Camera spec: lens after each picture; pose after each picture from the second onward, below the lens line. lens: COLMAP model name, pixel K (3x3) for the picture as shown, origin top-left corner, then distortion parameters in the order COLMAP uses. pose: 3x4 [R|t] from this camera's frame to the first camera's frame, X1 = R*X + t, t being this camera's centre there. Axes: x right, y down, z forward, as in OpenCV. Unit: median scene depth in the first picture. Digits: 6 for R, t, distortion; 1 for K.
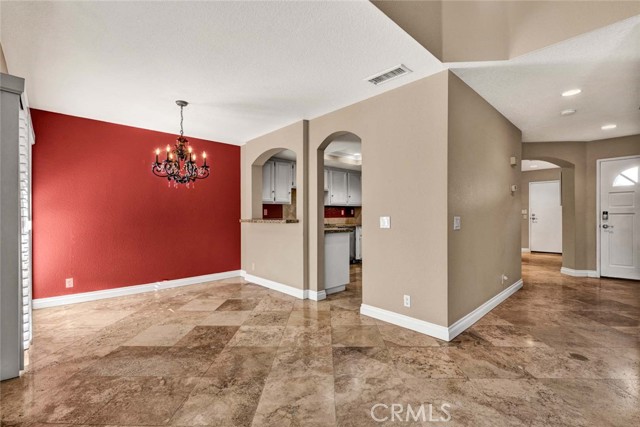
lens RADIAL K [[285.2, 0, 330.8], [0, 285.2, 212.8], [0, 0, 1]] dist [-0.002266, -0.000303]
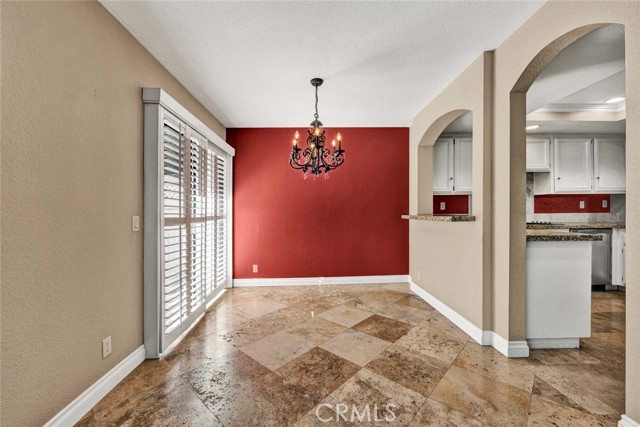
lens RADIAL K [[264.8, 0, 323.3], [0, 264.8, 216.3], [0, 0, 1]] dist [0.000356, -0.000270]
pose [[0.734600, 0.001353, -0.678500, 0.038103], [0.016031, 0.999684, 0.019350, 0.009870], [0.678312, -0.025091, 0.734346, 0.350178]]
